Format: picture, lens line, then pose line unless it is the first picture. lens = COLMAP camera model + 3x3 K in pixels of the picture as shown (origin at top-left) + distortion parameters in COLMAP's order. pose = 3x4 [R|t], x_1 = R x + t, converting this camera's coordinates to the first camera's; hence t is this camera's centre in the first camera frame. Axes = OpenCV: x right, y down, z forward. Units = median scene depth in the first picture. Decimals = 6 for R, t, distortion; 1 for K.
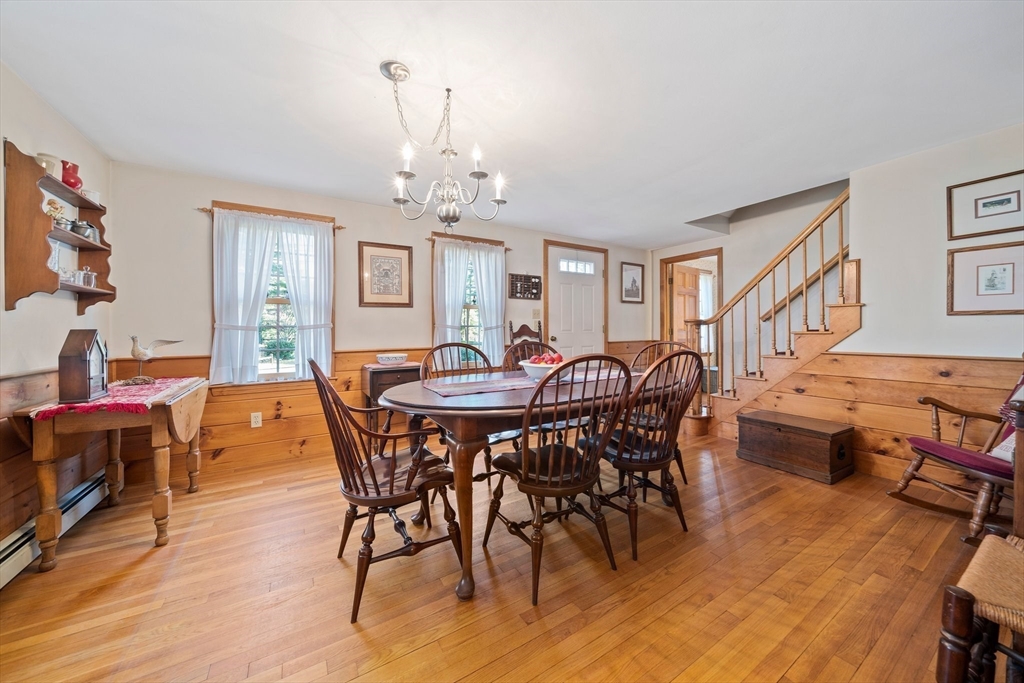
lens RADIAL K [[361.4, 0, 517.2], [0, 361.4, 327.0], [0, 0, 1]] dist [-0.003253, -0.000039]
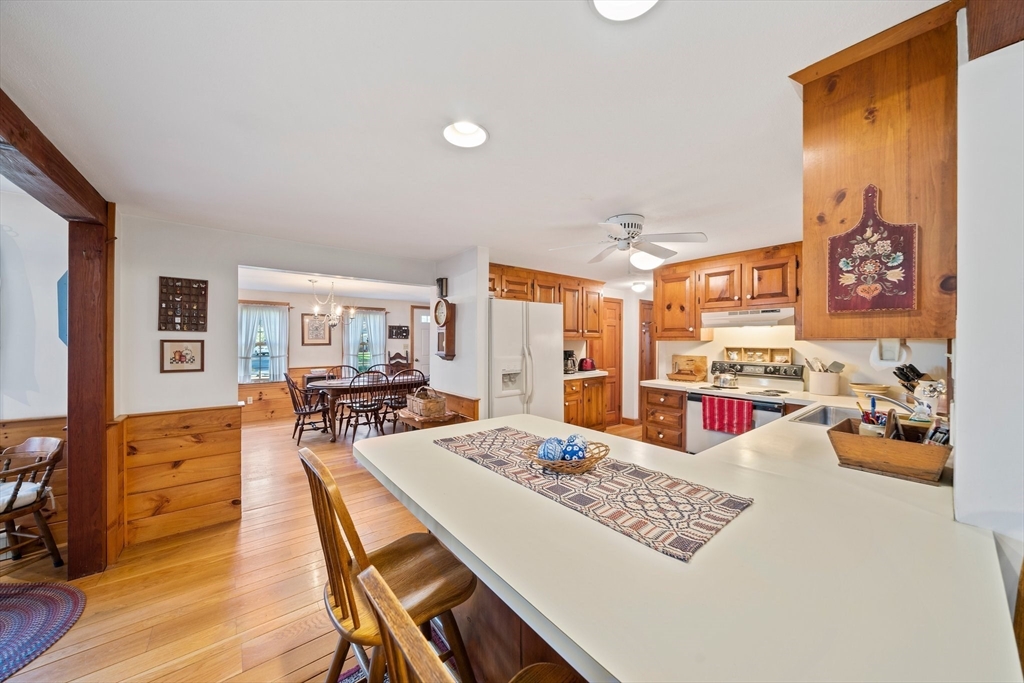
lens RADIAL K [[355.7, 0, 514.7], [0, 355.7, 338.4], [0, 0, 1]] dist [-0.005518, -0.000005]
pose [[0.992636, 0.007498, 0.120906, 0.449033], [-0.007195, 0.999970, -0.002941, -0.090216], [-0.120925, 0.002050, 0.992660, -0.992397]]
